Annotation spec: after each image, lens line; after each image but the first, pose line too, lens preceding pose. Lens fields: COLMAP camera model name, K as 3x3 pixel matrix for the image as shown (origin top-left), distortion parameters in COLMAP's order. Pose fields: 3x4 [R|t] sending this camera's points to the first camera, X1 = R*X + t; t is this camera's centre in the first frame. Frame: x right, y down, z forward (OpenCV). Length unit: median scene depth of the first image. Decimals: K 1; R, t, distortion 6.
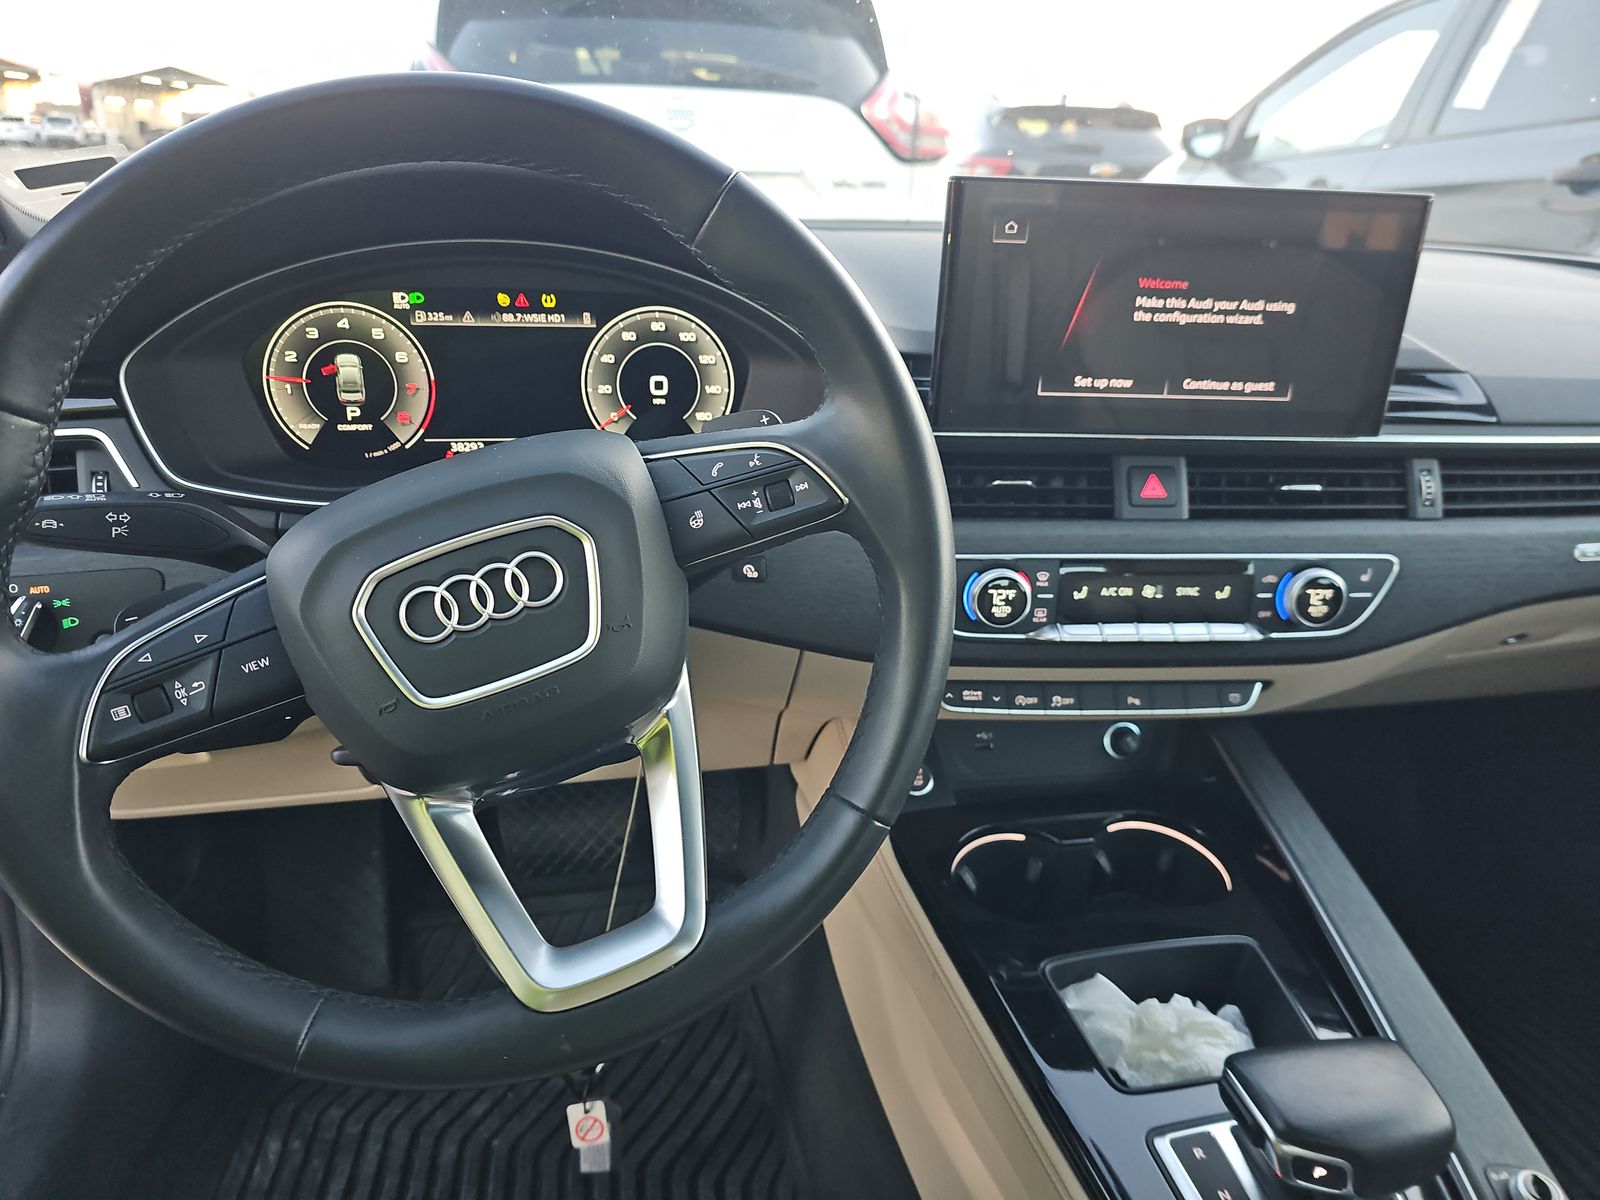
lens RADIAL K [[1034.4, 0, 742.3], [0, 1034.4, 660.7], [0, 0, 1]] dist [0.045200, -0.041454]
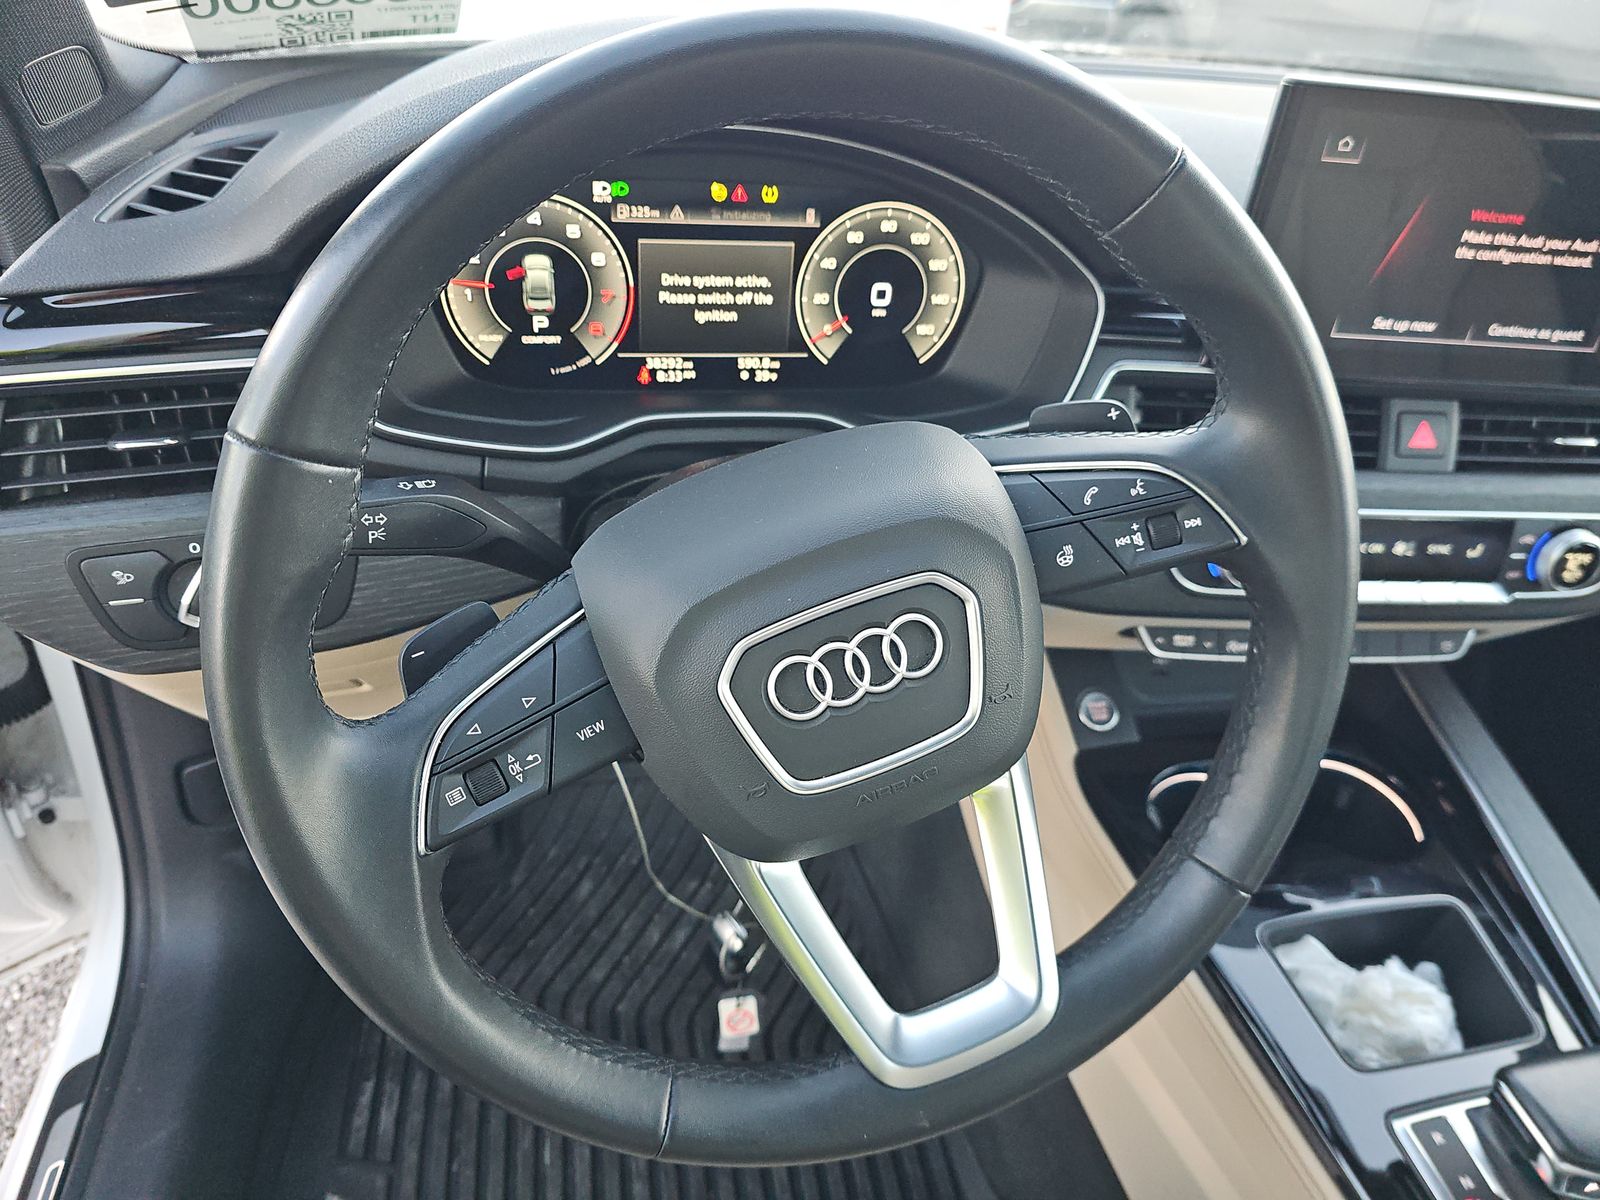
lens RADIAL K [[1034.4, 0, 820.1], [0, 1034.4, 687.2], [0, 0, 1]] dist [0.045200, -0.041454]
pose [[0.998564, 0.016592, 0.050931, -0.183577], [-0.026489, 0.979378, 0.200294, -0.123323], [-0.046557, -0.201356, 0.978411, 0.080131]]
